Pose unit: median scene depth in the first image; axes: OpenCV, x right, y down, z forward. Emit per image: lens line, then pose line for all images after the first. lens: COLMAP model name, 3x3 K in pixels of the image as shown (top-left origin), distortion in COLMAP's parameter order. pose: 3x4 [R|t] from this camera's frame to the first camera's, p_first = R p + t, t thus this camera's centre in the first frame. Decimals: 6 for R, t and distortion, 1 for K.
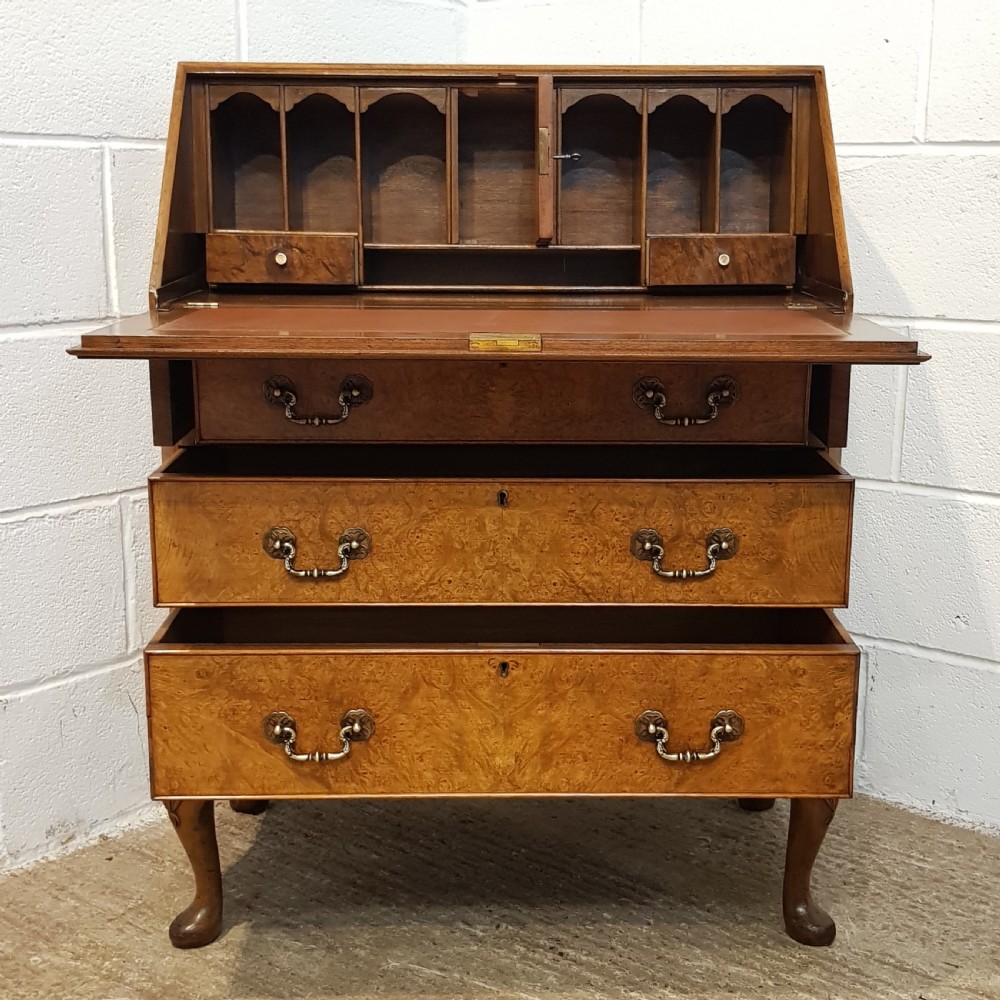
lens RADIAL K [[1515.0, 0, 530.7], [0, 1515.0, 544.3], [0, 0, 1]] dist [0.100966, 0.000000]
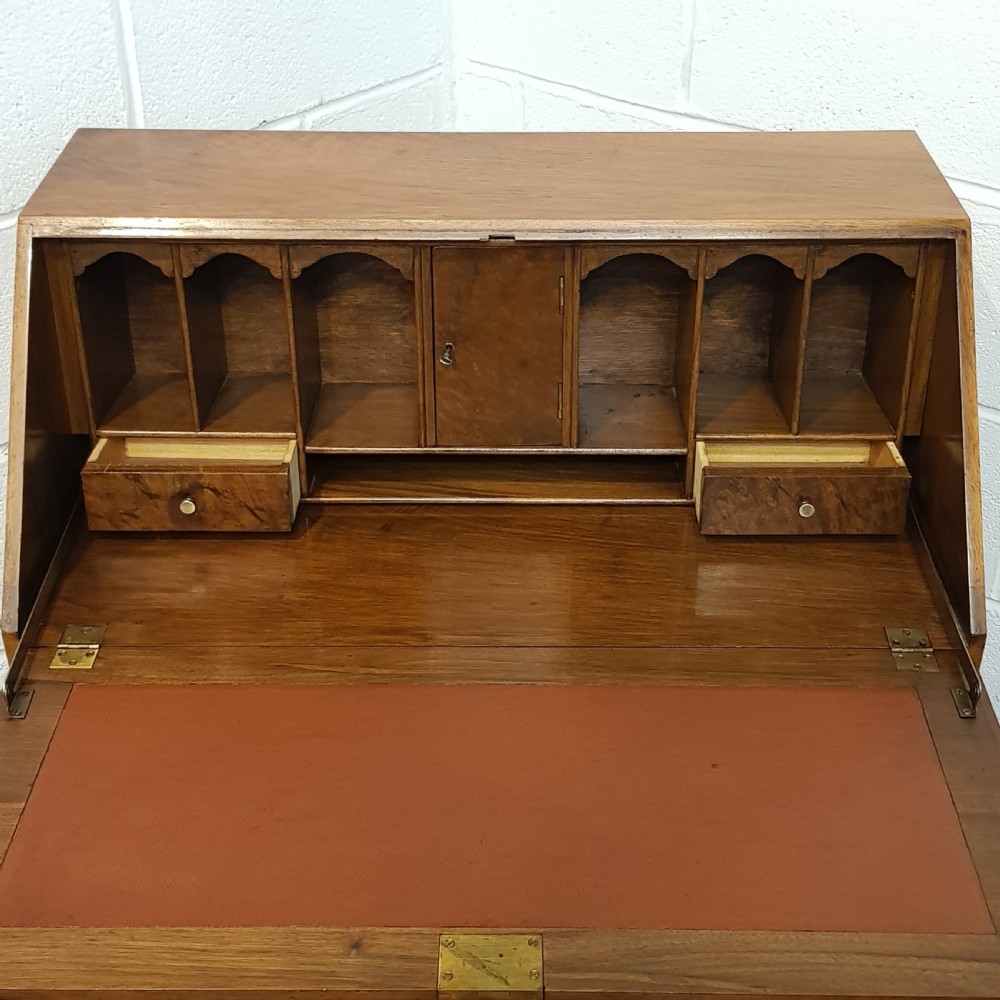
lens RADIAL K [[1483.5, 0, 510.6], [0, 1483.5, 480.8], [0, 0, 1]] dist [0.093070, 0.000000]
pose [[0.999808, 0.007305, -0.018185, 0.001552], [-0.000462, 0.936453, 0.350793, -0.433969], [0.019592, -0.350717, 0.936276, 0.336725]]
